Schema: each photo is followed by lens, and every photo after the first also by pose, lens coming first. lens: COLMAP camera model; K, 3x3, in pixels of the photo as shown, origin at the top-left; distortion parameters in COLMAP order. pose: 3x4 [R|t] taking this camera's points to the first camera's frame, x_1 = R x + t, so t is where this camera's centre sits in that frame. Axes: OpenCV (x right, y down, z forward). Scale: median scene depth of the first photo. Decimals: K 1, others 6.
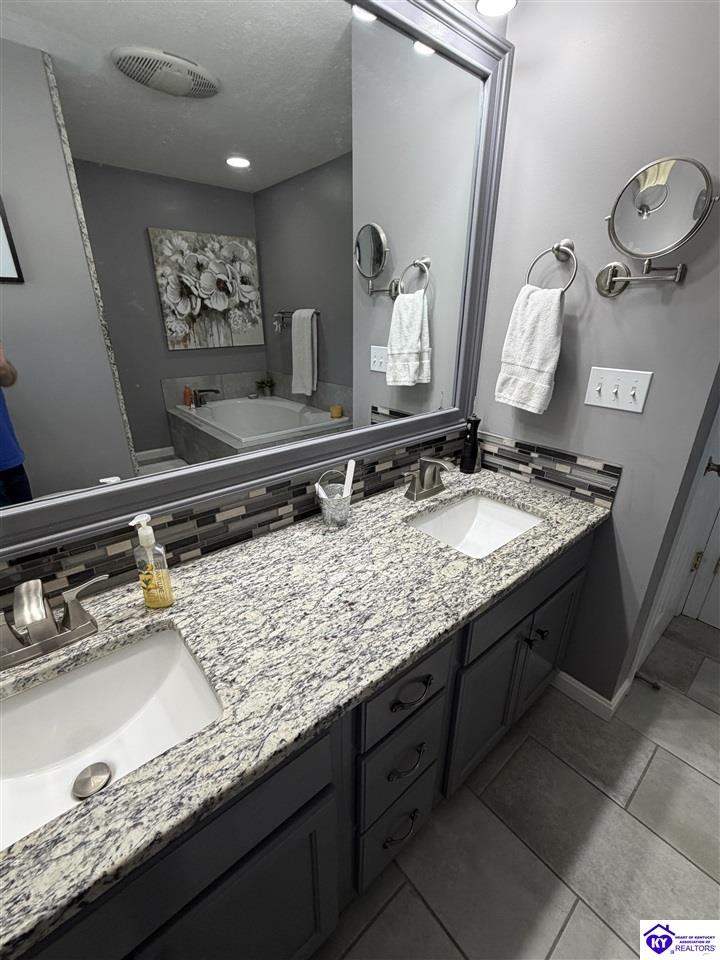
lens RADIAL K [[410.3, 0, 365.4], [0, 410.3, 478.0], [0, 0, 1]] dist [0.000258, 0.000007]
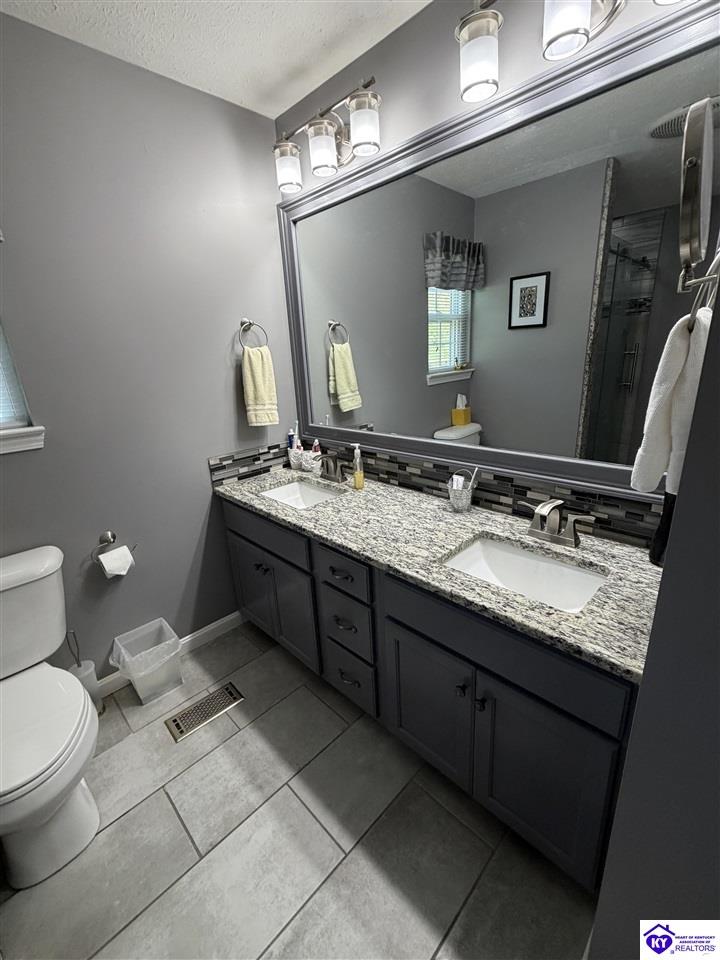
lens RADIAL K [[410.3, 0, 356.8], [0, 410.3, 477.7], [0, 0, 1]] dist [0.000258, 0.000007]
pose [[0.071522, 0.290916, -0.954072, 1.302598], [-0.329726, 0.909642, 0.252650, -0.240539], [0.941364, 0.296512, 0.160982, 0.522983]]
